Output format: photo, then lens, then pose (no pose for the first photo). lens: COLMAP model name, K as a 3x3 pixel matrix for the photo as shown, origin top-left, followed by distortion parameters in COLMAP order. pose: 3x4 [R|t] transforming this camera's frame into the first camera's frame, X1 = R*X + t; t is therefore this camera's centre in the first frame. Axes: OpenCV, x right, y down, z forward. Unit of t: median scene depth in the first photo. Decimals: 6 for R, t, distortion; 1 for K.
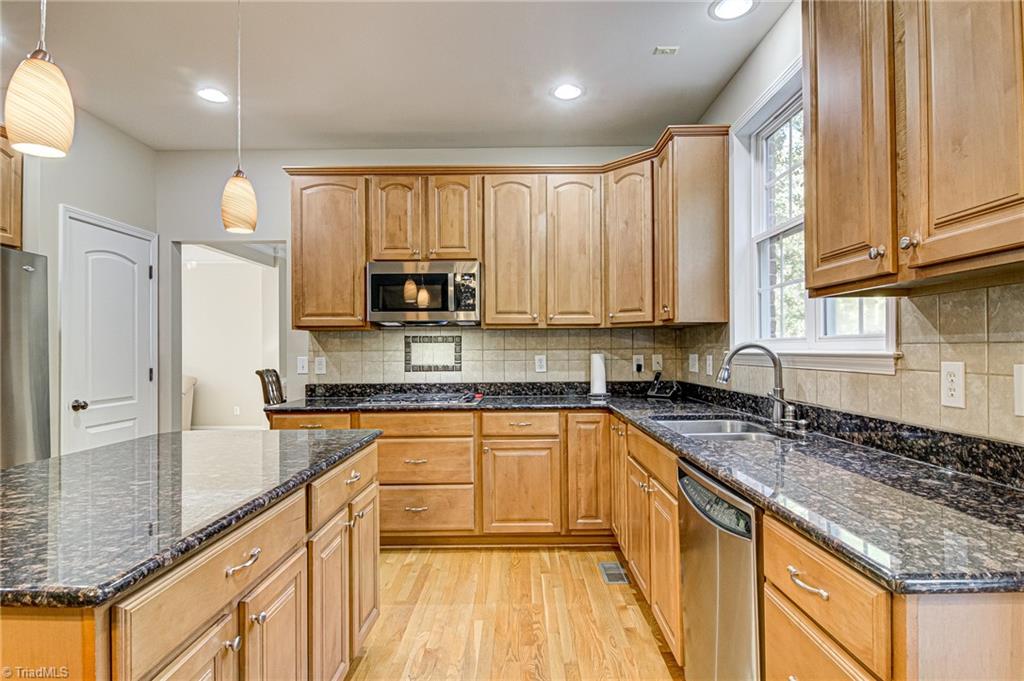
lens RADIAL K [[532.1, 0, 516.8], [0, 532.1, 343.4], [0, 0, 1]] dist [0.013949, -0.000788]
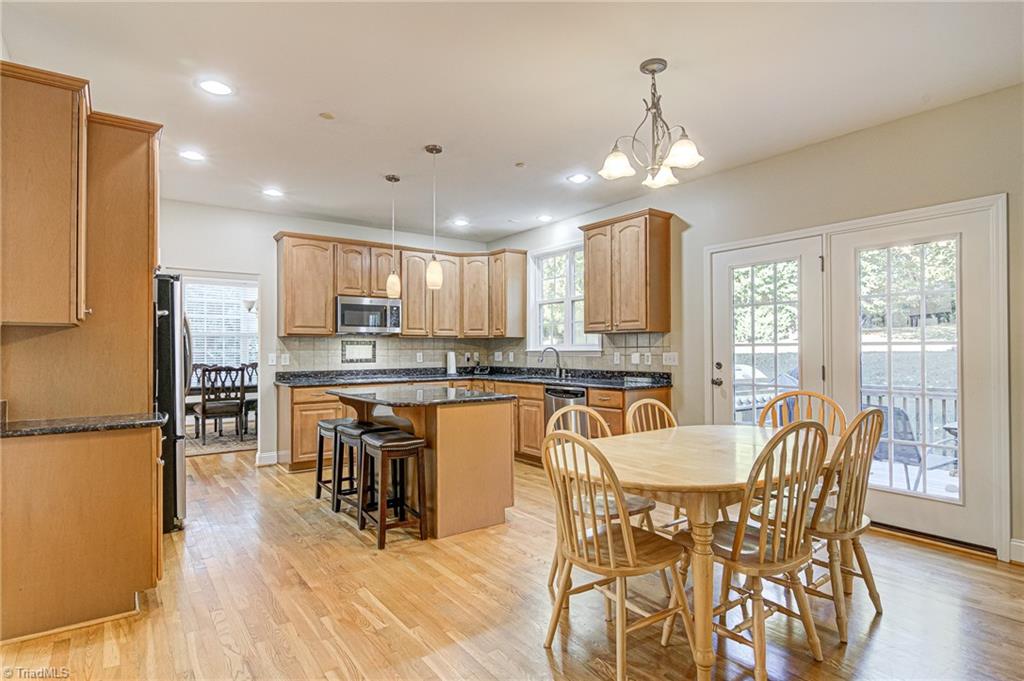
lens RADIAL K [[542.7, 0, 514.4], [0, 542.7, 347.7], [0, 0, 1]] dist [0.003106, -0.000658]
pose [[0.803384, 0.006235, 0.595429, -0.831758], [-0.008568, 0.999963, 0.001089, 0.001263], [-0.595400, -0.005977, 0.803407, -0.671153]]
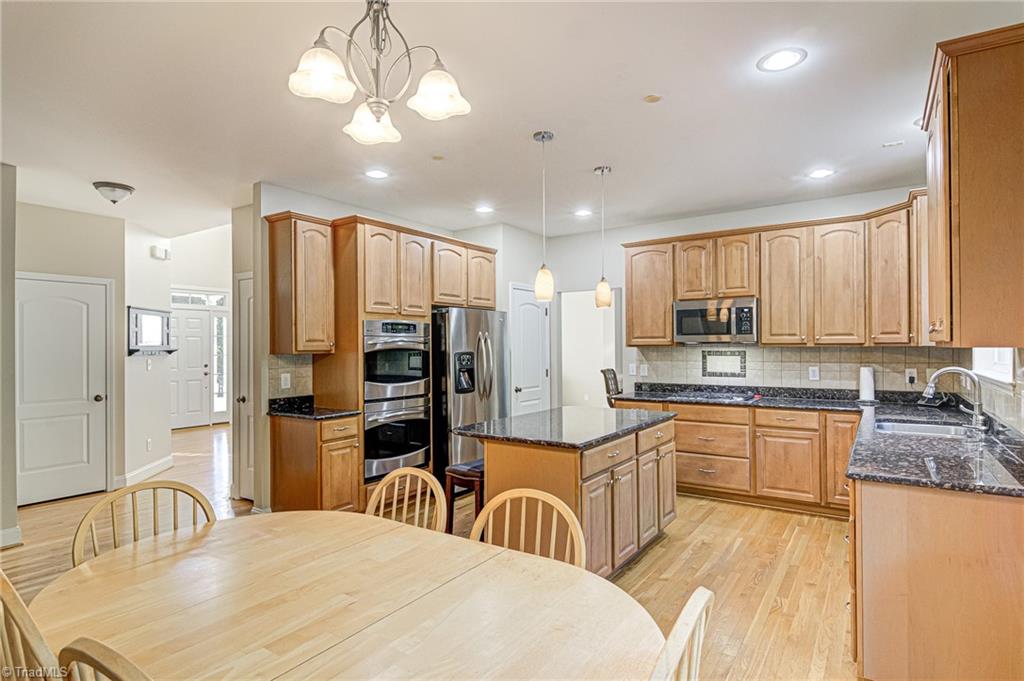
lens RADIAL K [[532.1, 0, 516.8], [0, 532.1, 343.4], [0, 0, 1]] dist [0.013949, -0.000788]
pose [[0.829127, -0.001564, -0.559058, 0.182357], [0.007385, 0.999939, 0.008155, -0.052191], [0.559011, -0.010890, 0.829089, -0.465853]]
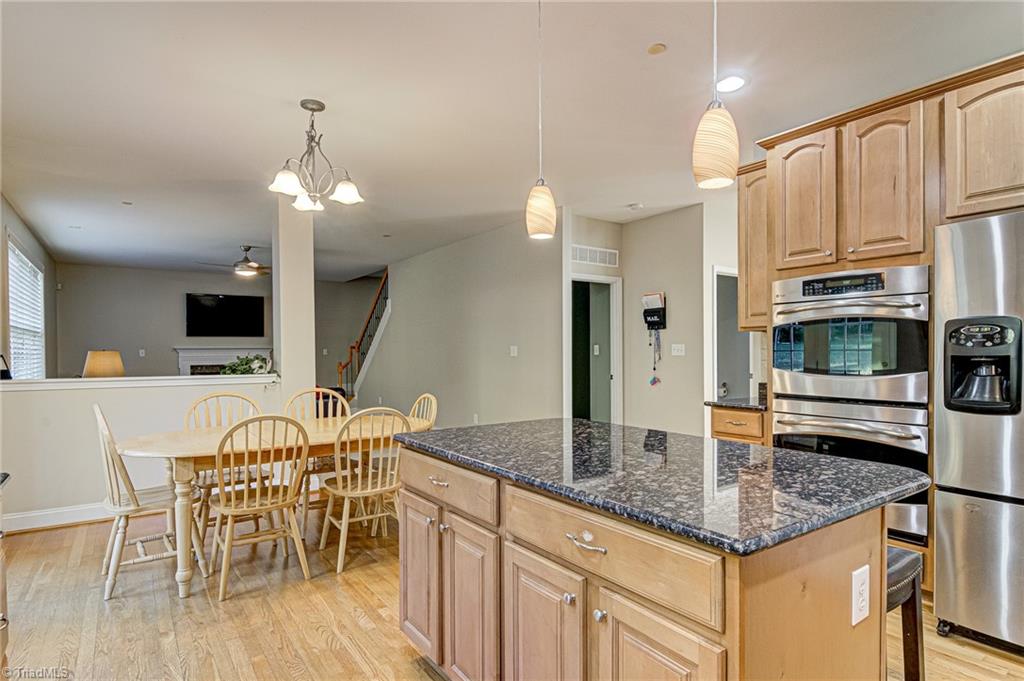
lens RADIAL K [[542.7, 0, 514.4], [0, 542.7, 347.7], [0, 0, 1]] dist [0.003106, -0.000658]
pose [[-0.811342, 0.008806, -0.584505, 0.081485], [0.019530, 0.999737, -0.012048, 0.009966], [0.584245, -0.021190, -0.811300, 0.779162]]
